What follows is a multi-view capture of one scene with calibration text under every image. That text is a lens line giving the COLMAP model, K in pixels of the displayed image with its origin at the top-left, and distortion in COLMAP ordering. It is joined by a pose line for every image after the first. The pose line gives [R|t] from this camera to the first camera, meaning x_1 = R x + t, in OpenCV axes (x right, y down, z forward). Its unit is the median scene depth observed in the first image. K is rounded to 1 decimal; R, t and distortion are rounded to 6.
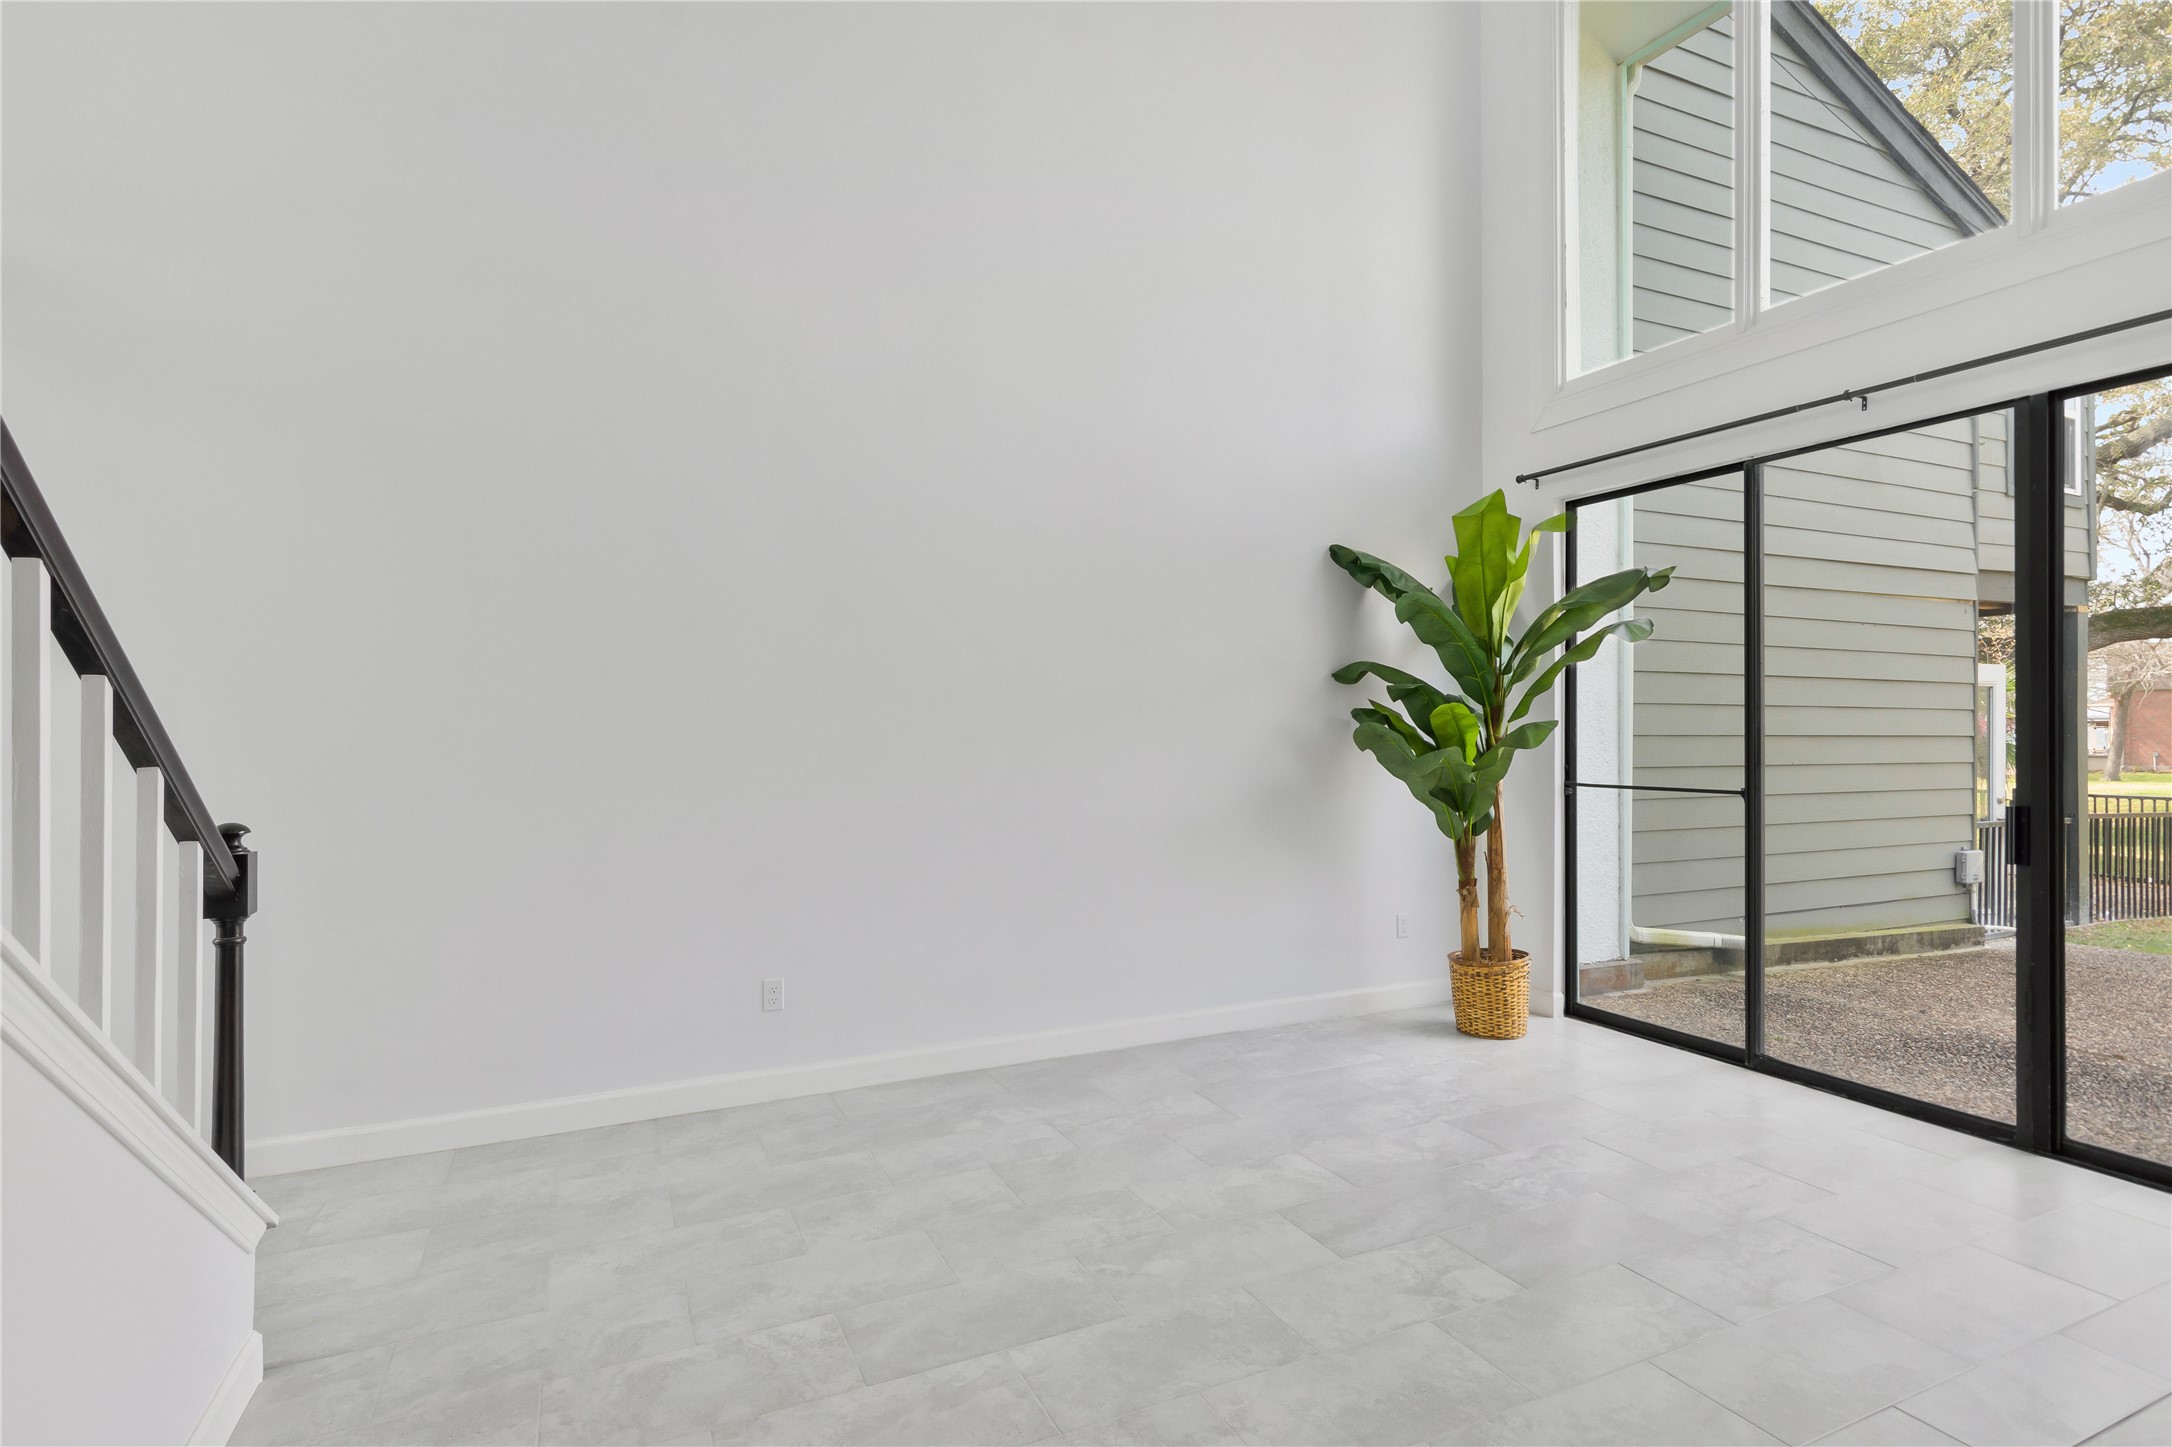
lens RADIAL K [[1100.2, 0, 1101.6], [0, 1100.2, 734.3], [0, 0, 1]] dist [0.002354, -0.000710]
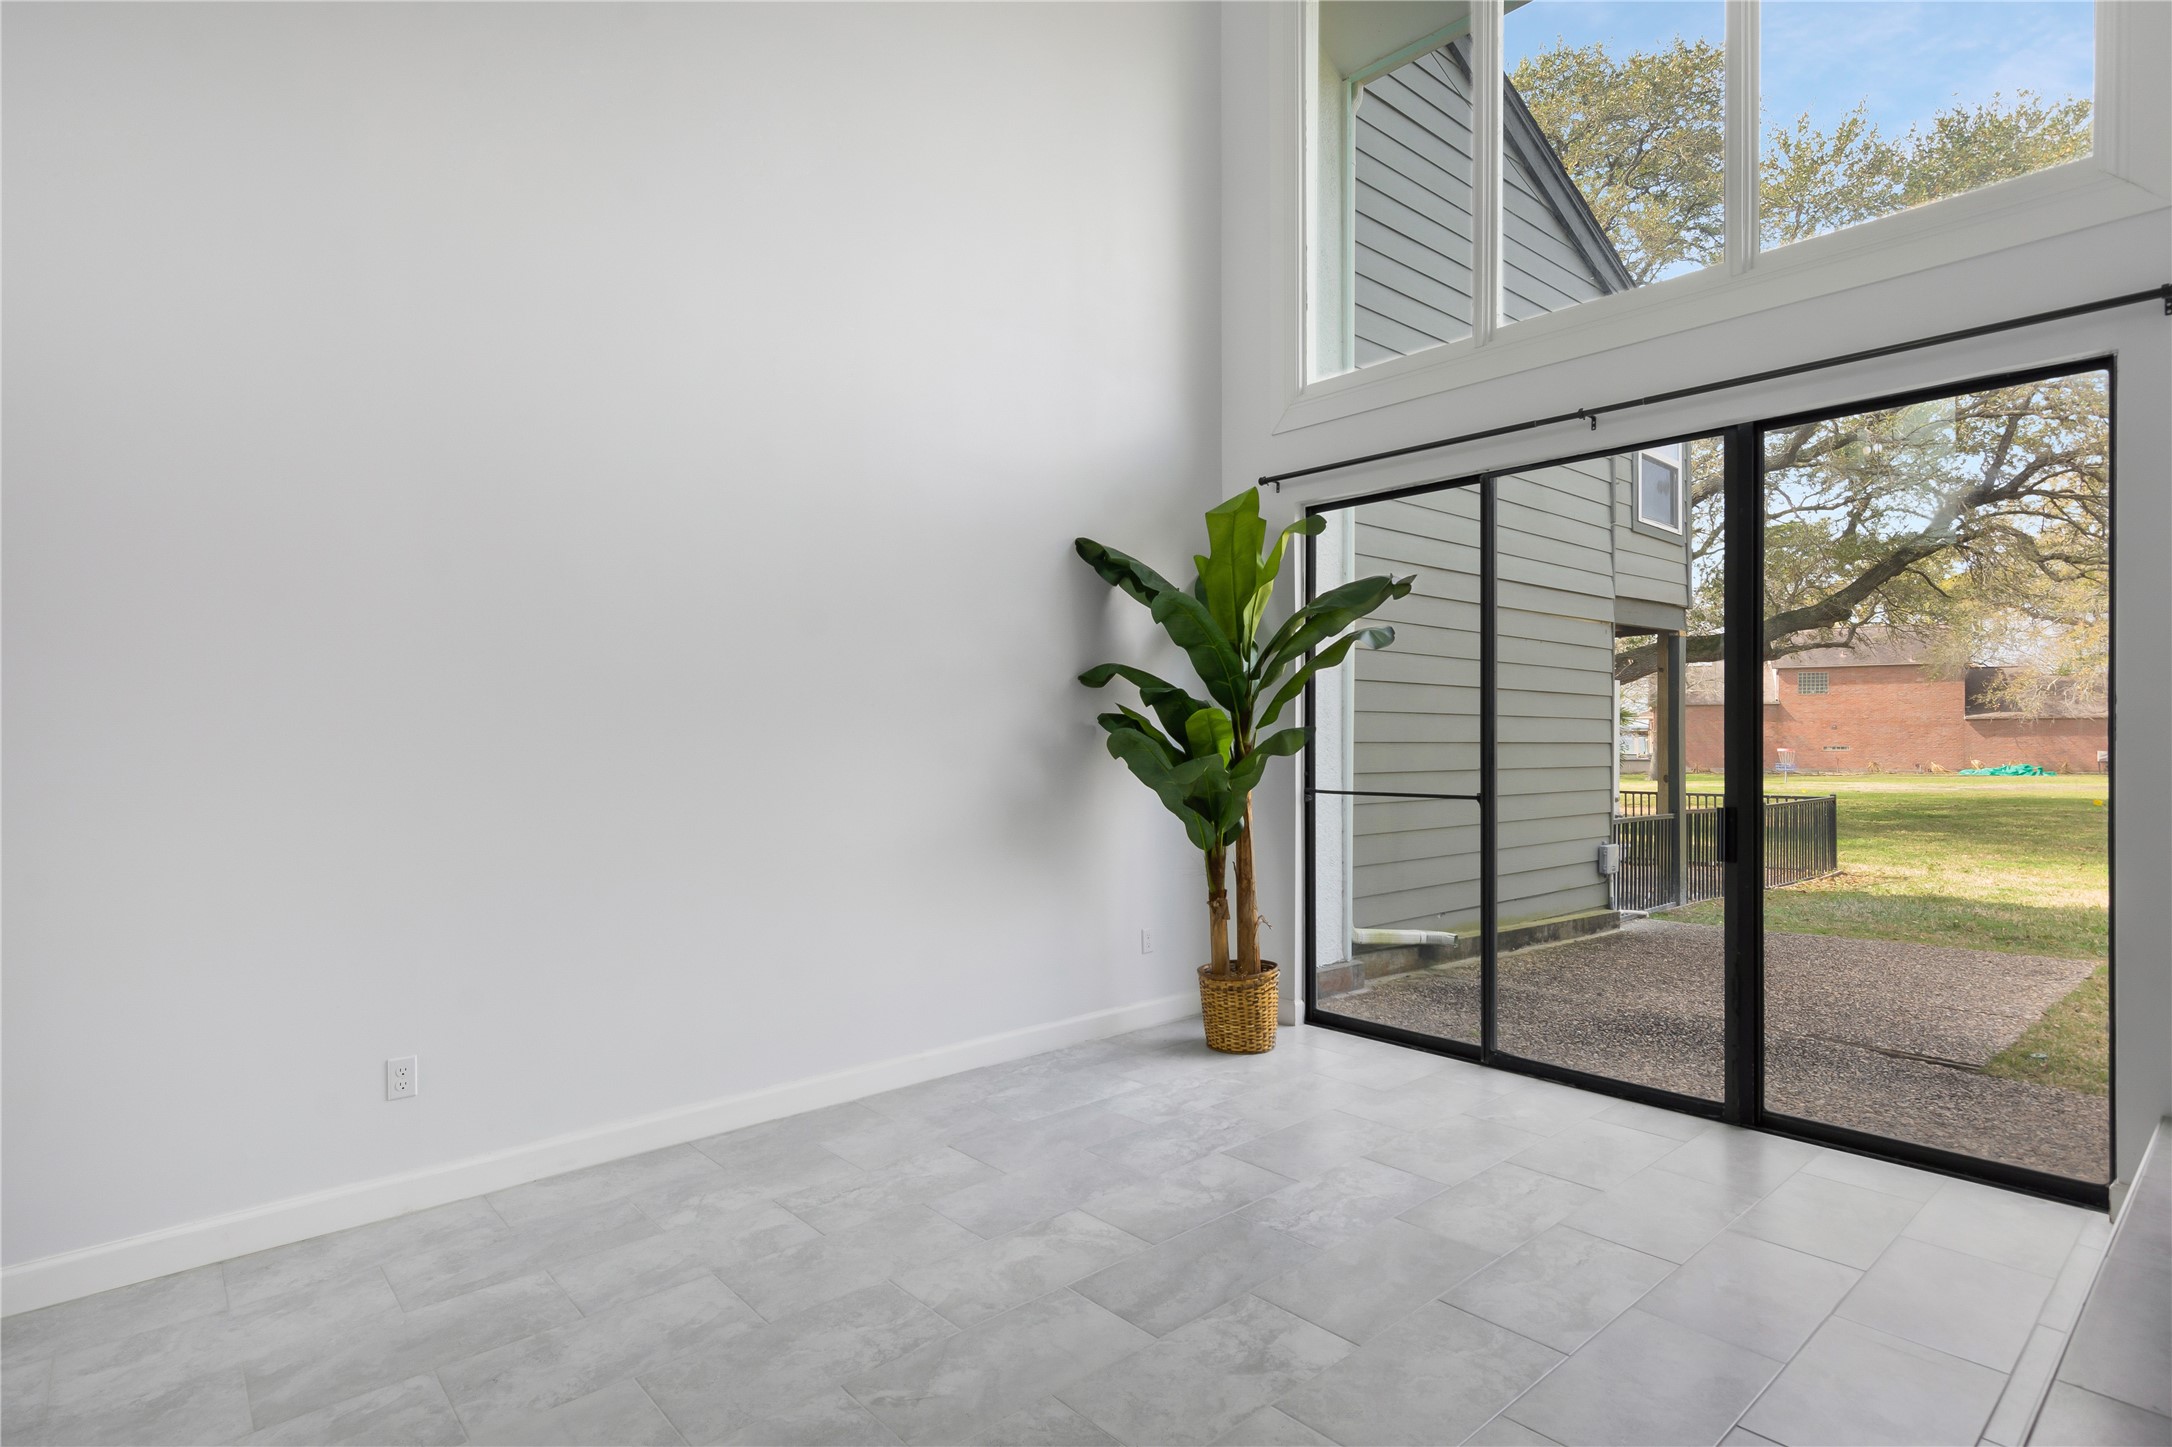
lens RADIAL K [[1100.2, 0, 1104.7], [0, 1100.2, 755.2], [0, 0, 1]] dist [0.002354, -0.000710]
pose [[0.957103, -0.004472, 0.289713, -0.045178], [0.001396, 0.999940, 0.010821, 0.001928], [-0.289744, -0.009952, 0.957052, 0.110679]]
